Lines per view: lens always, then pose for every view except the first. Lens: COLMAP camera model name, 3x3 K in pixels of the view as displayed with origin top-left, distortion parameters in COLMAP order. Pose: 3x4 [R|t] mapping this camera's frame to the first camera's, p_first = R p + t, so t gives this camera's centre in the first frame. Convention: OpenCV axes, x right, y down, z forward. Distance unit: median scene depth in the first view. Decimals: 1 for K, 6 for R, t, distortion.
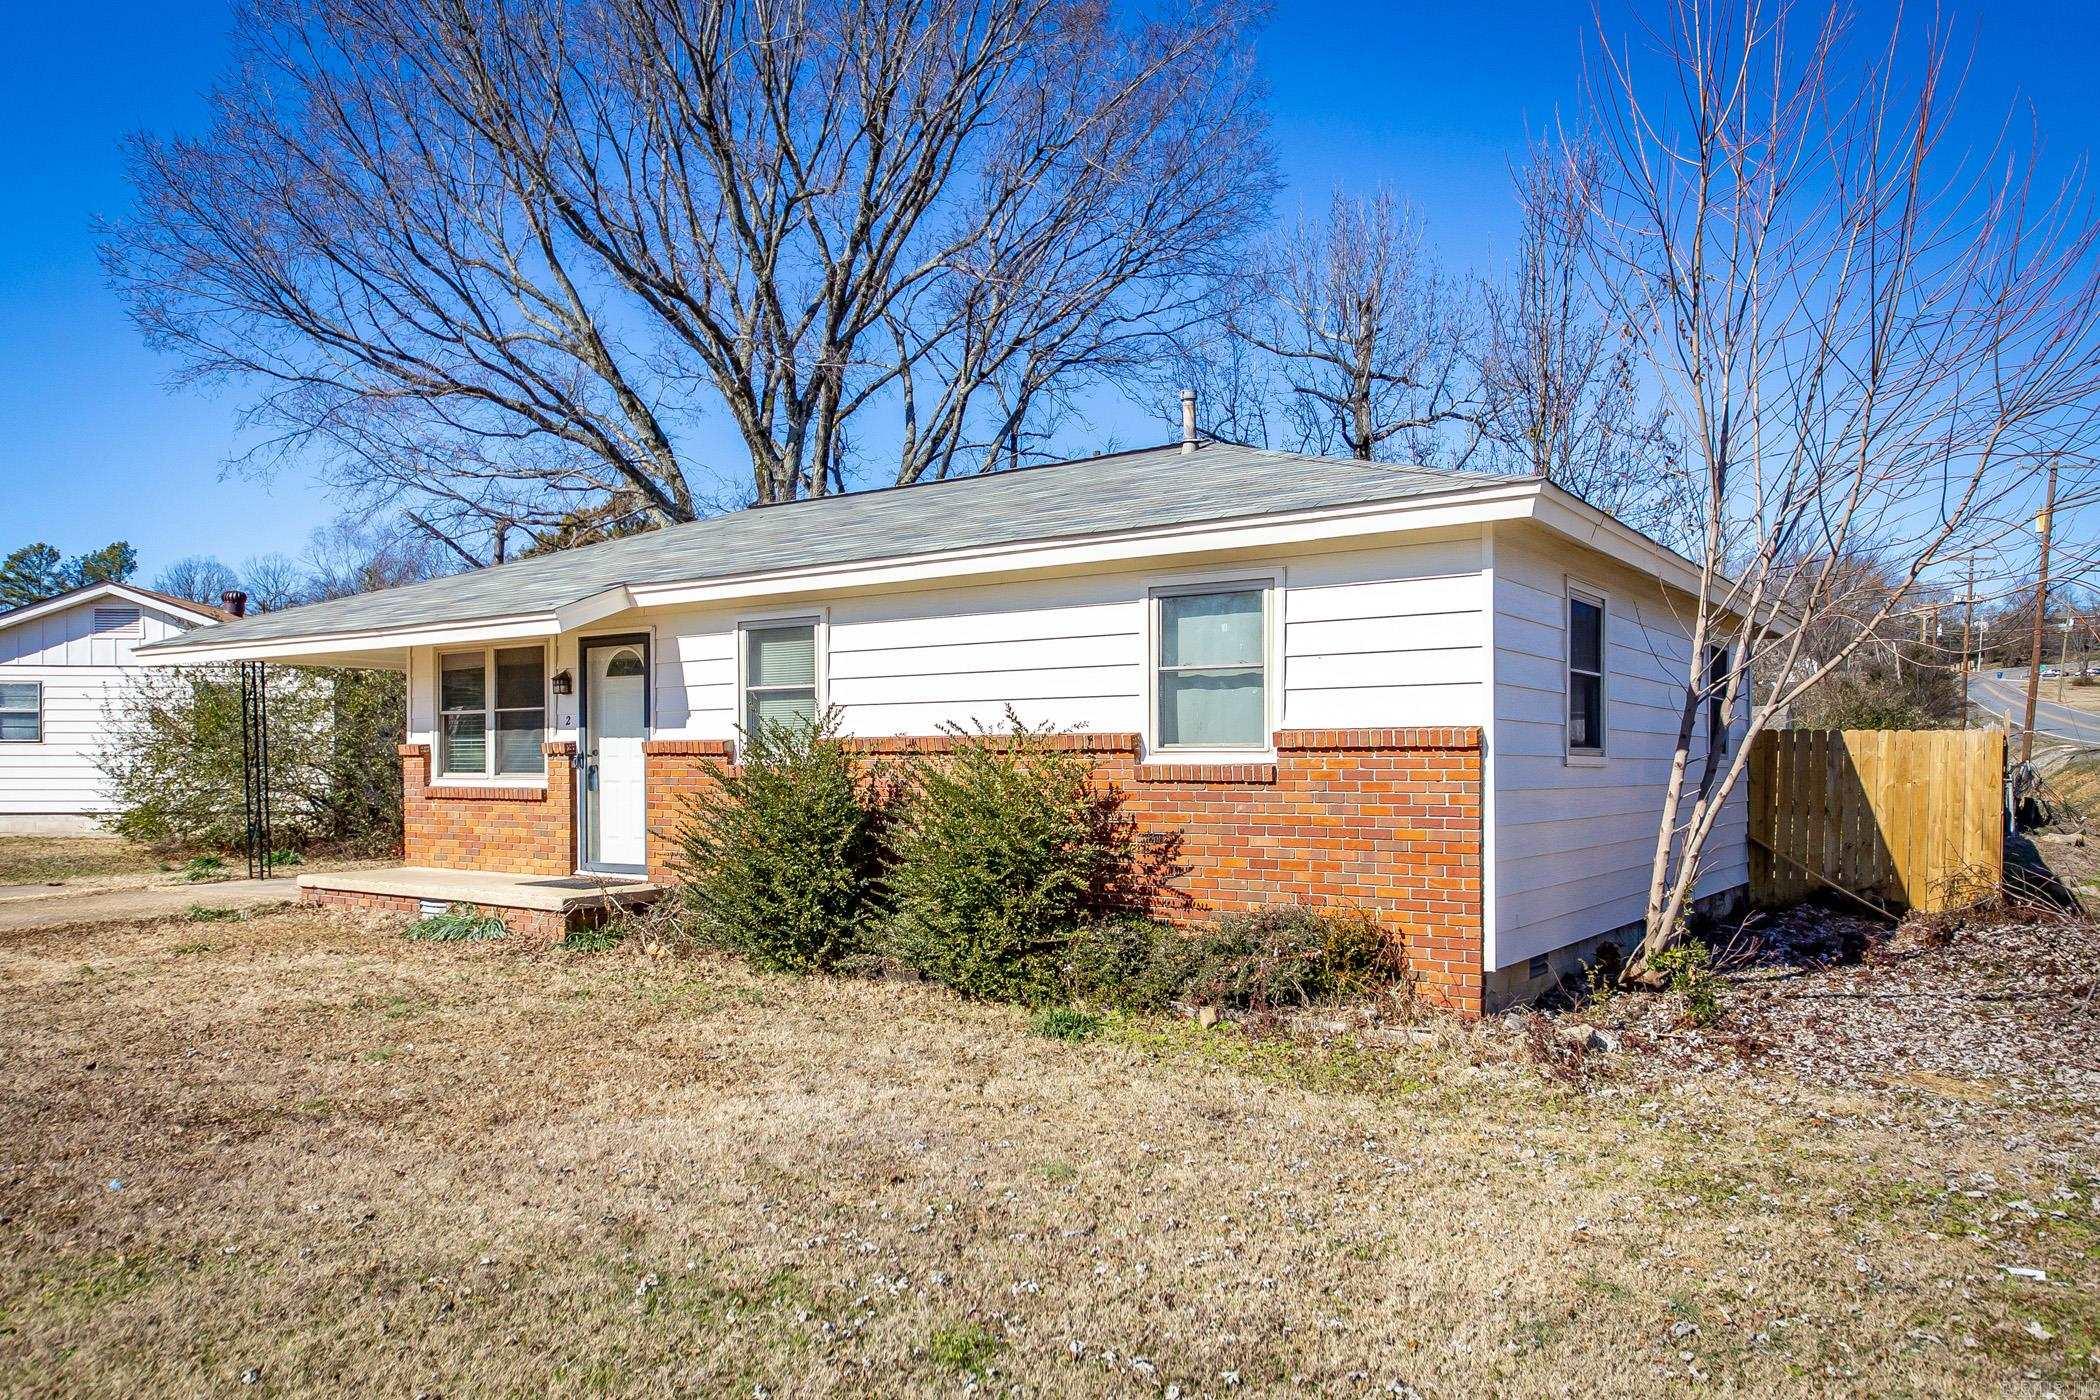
lens RADIAL K [[1415.0, 0, 1051.2], [0, 1415.0, 755.6], [0, 0, 1]] dist [0.043144, 0.000099]
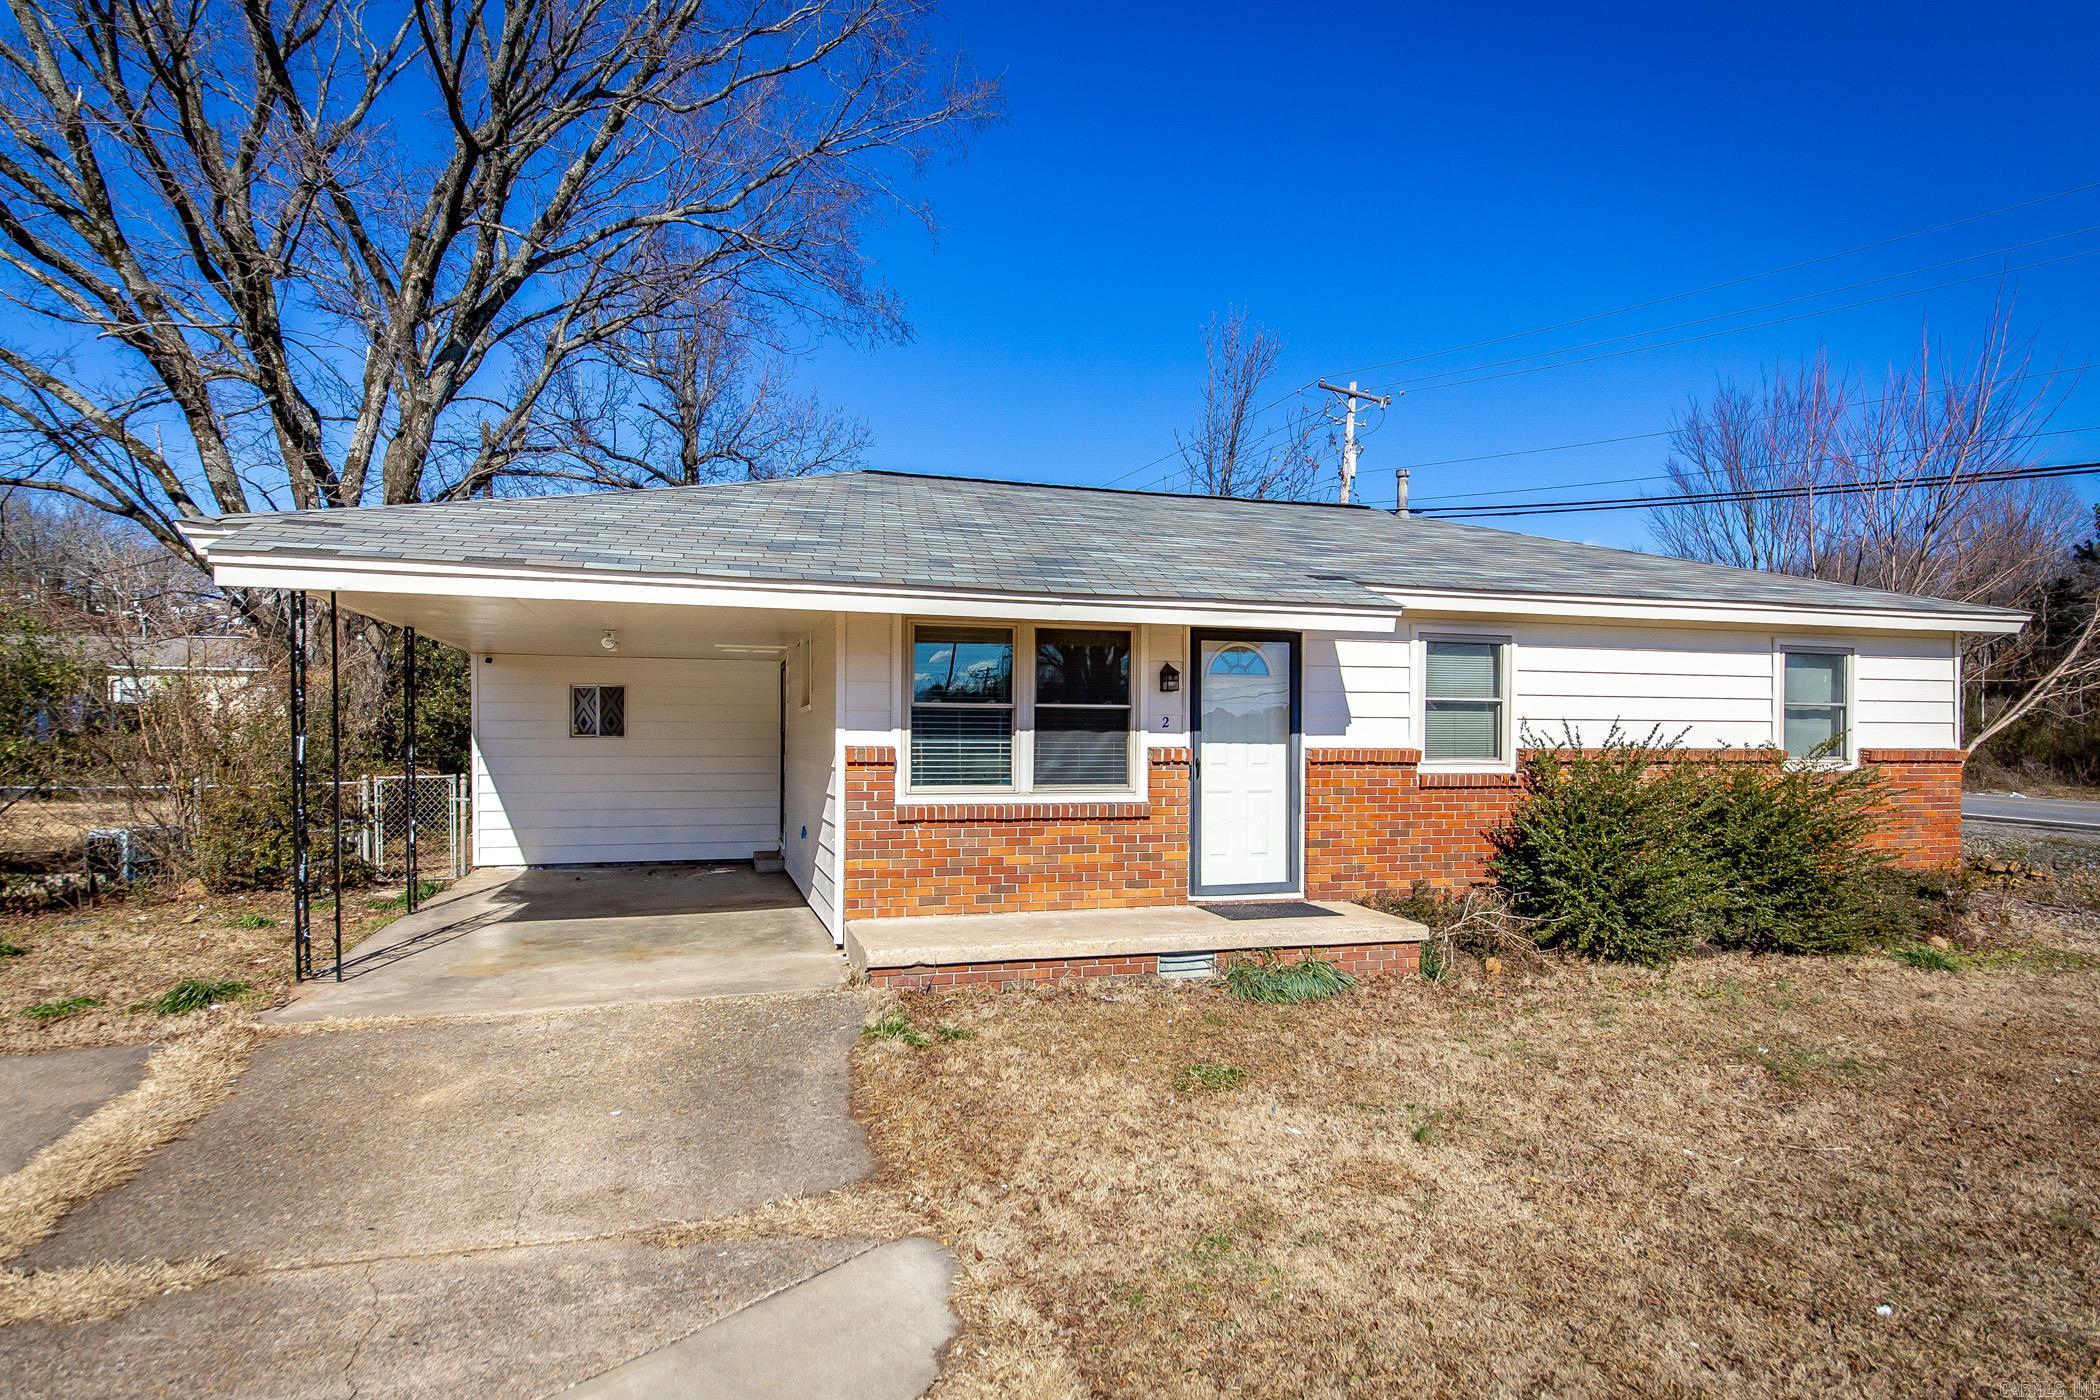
lens RADIAL K [[1136.9, 0, 1050.2], [0, 1136.9, 746.9], [0, 0, 1]] dist [-0.000748, -0.001713]
pose [[0.621652, 0.003514, 0.783286, -0.981737], [-0.007317, 0.999972, 0.001321, -0.011164], [-0.783260, -0.006552, 0.621660, 0.678123]]
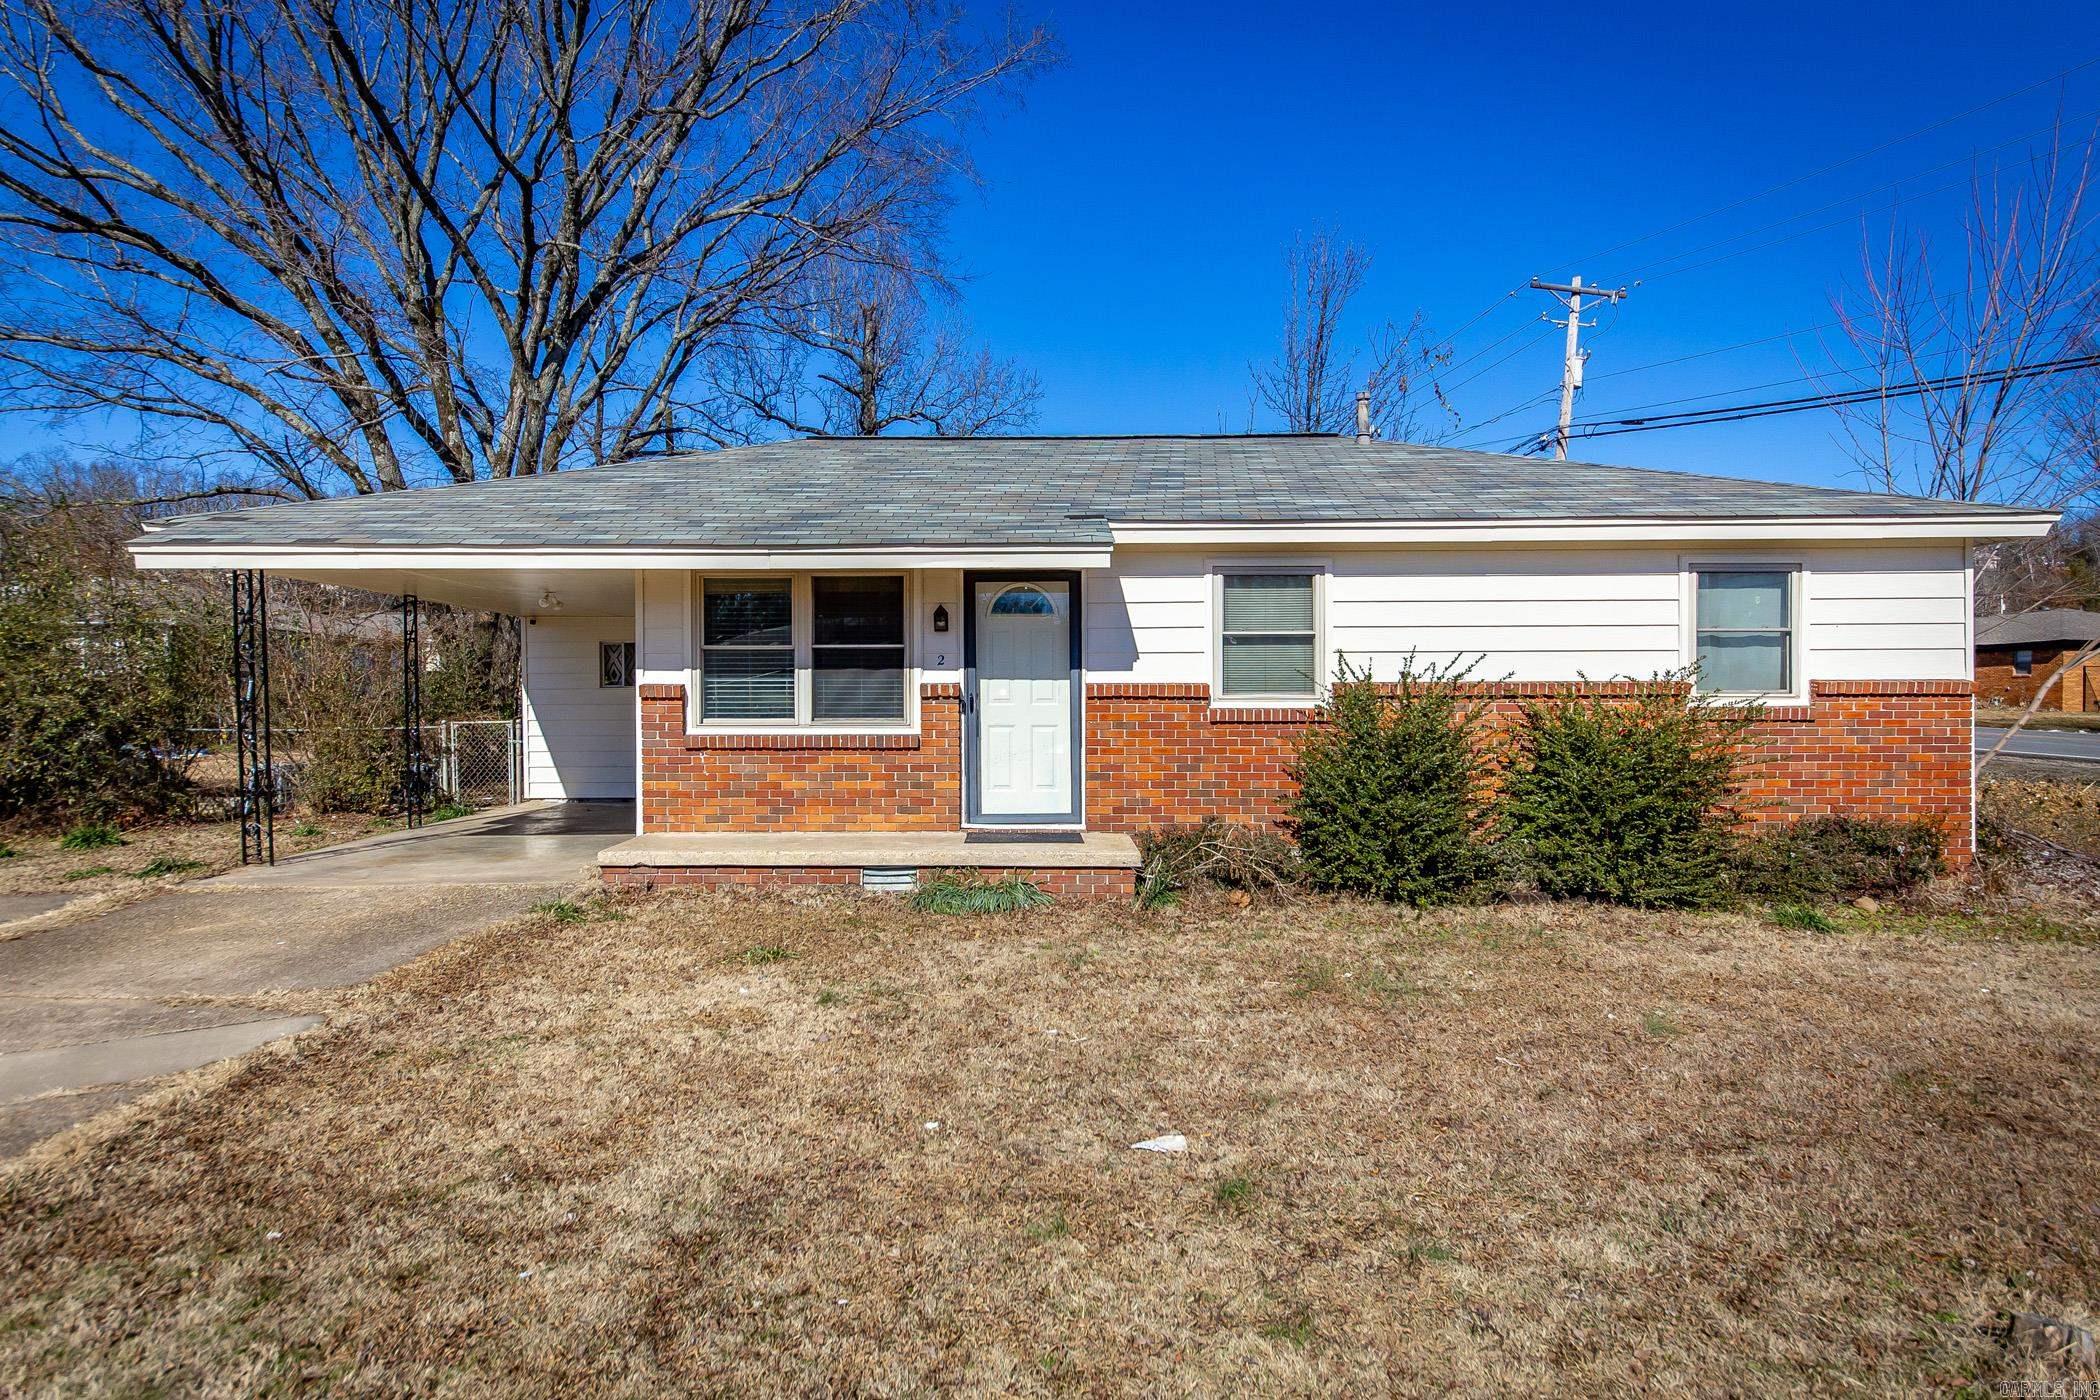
lens RADIAL K [[1229.0, 0, 1002.6], [0, 1229.0, 708.3], [0, 0, 1]] dist [0.004834, 0.001928]
pose [[0.827936, 0.000699, 0.560822, -0.802739], [-0.001310, 0.999999, 0.000687, 0.005908], [-0.560821, -0.001303, 0.827936, 0.351202]]
